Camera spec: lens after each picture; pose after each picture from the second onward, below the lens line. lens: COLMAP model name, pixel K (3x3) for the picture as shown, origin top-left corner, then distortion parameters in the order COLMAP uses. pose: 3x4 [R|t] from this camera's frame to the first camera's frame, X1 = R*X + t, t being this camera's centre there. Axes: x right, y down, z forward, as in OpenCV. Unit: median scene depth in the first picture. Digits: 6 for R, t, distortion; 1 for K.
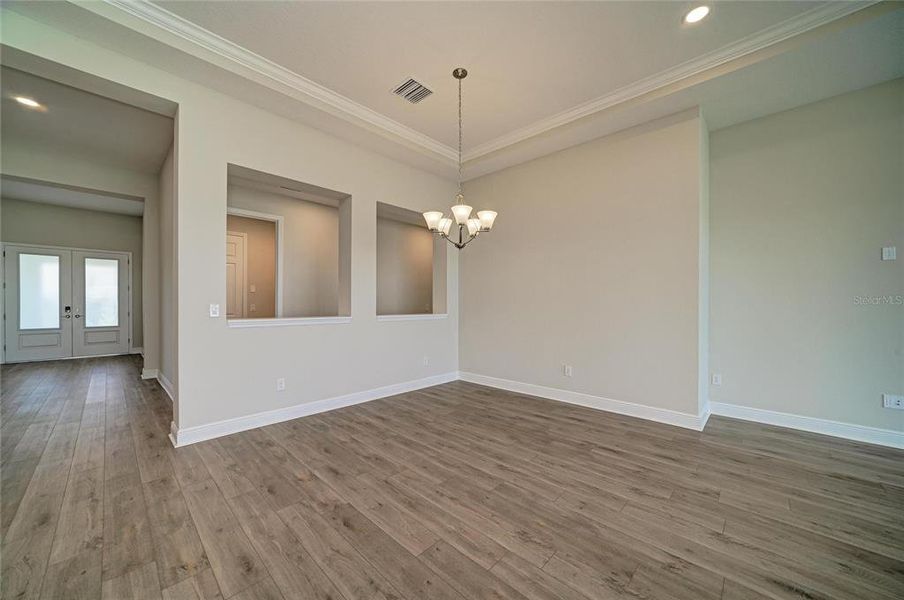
lens RADIAL K [[335.3, 0, 452.9], [0, 335.3, 303.7], [0, 0, 1]] dist [-0.019089, 0.000168]
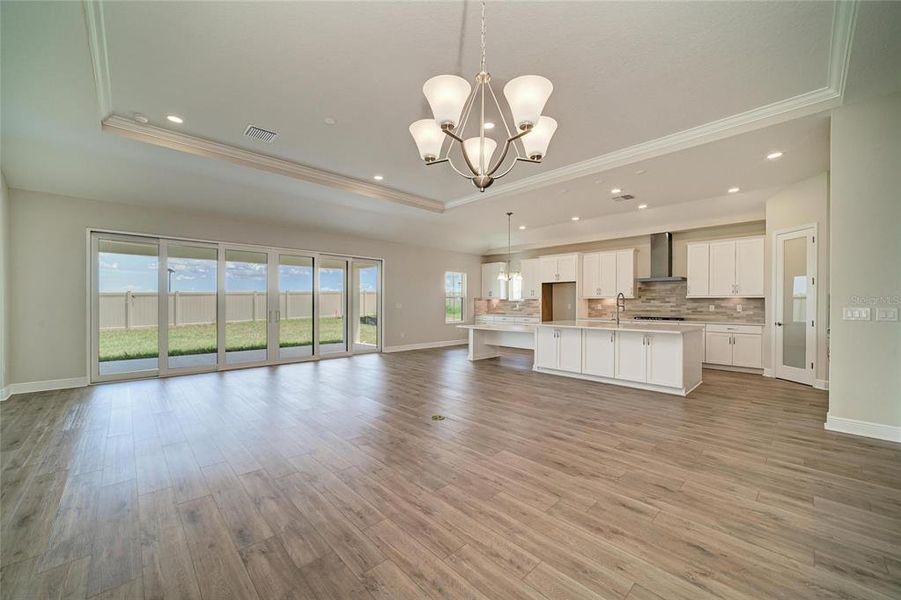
lens RADIAL K [[343.9, 0, 457.9], [0, 343.9, 302.6], [0, 0, 1]] dist [0.001038, 0.000338]
pose [[-0.999460, -0.003373, 0.032696, 0.037905], [-0.003460, 0.999991, -0.002618, -0.003430], [-0.032687, -0.002730, -0.999462, 1.472112]]
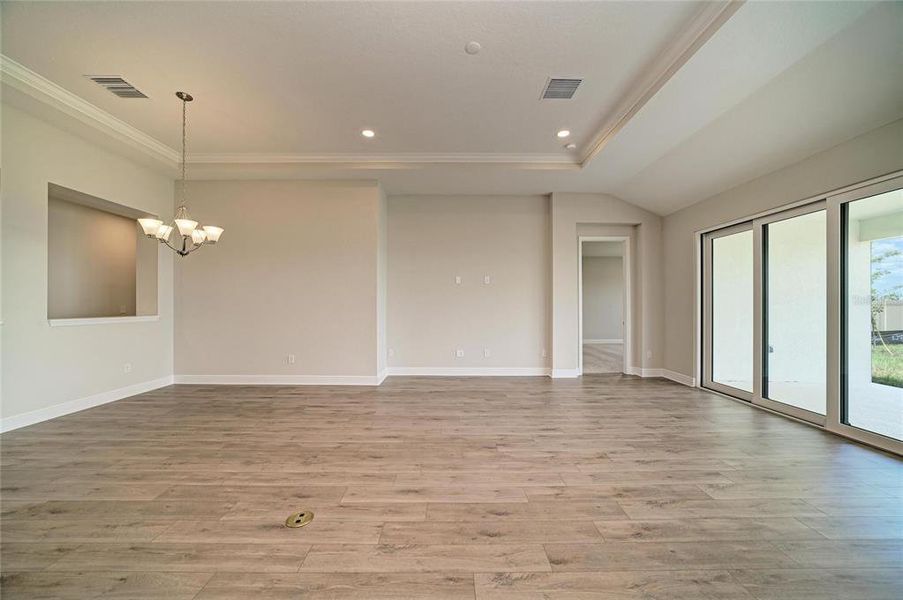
lens RADIAL K [[319.6, 0, 452.7], [0, 319.6, 304.5], [0, 0, 1]] dist [-0.023248, 0.006161]
pose [[0.720012, 0.000444, 0.693961, -0.059324], [-0.000810, 1.000000, 0.000201, -0.003837], [-0.693961, -0.000706, 0.720013, -0.366781]]
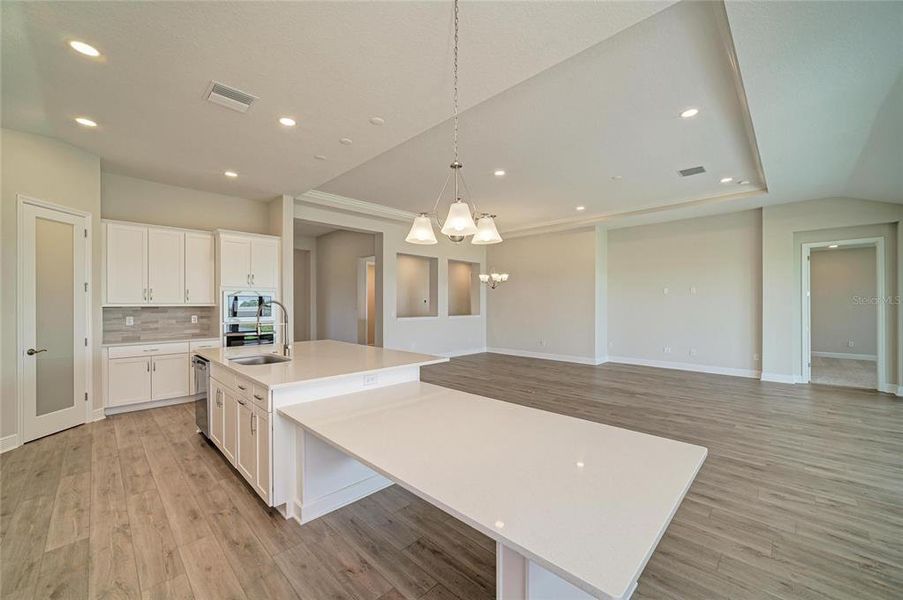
lens RADIAL K [[352.7, 0, 453.7], [0, 352.7, 303.0], [0, 0, 1]] dist [-0.009566, 0.000610]
pose [[0.999939, -0.000811, -0.011013, -0.239749], [0.000808, 1.000000, -0.000245, -0.058602], [0.011013, 0.000237, 0.999939, -1.576926]]
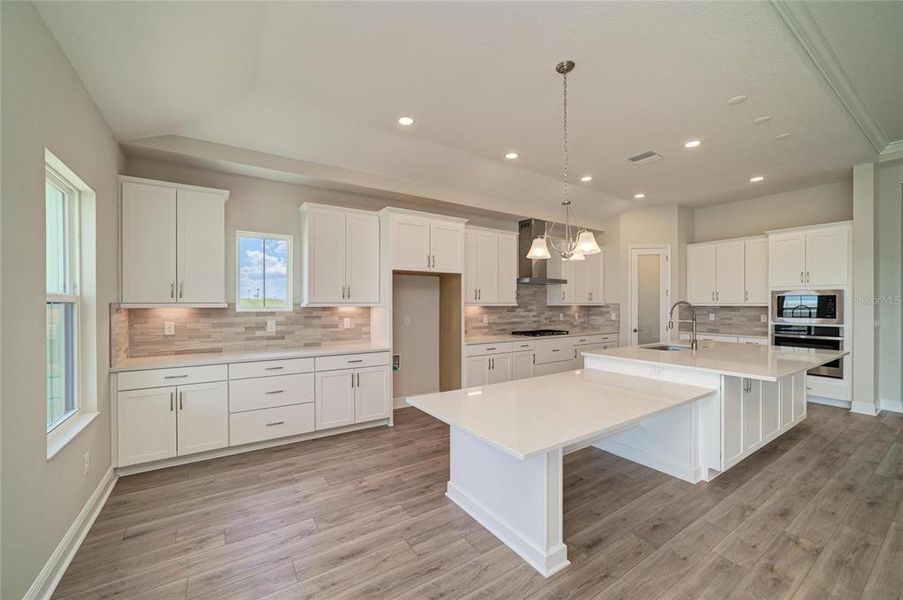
lens RADIAL K [[352.7, 0, 453.7], [0, 352.7, 303.0], [0, 0, 1]] dist [-0.009566, 0.000610]
pose [[-0.226778, -0.001595, -0.973945, 0.648802], [0.001297, 0.999997, -0.001940, -0.058668], [0.973946, -0.001703, -0.226775, -1.025305]]
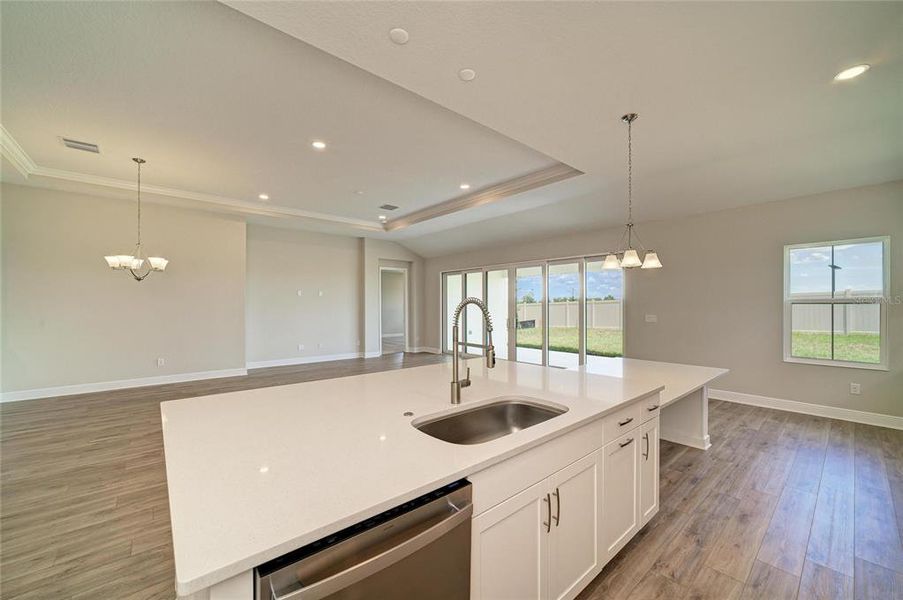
lens RADIAL K [[352.7, 0, 453.7], [0, 352.7, 303.0], [0, 0, 1]] dist [-0.009566, 0.000610]
pose [[0.095573, 0.003148, 0.995417, -1.367688], [0.001832, 0.999993, -0.003338, -0.057726], [-0.995421, 0.002142, 0.095566, -0.519960]]
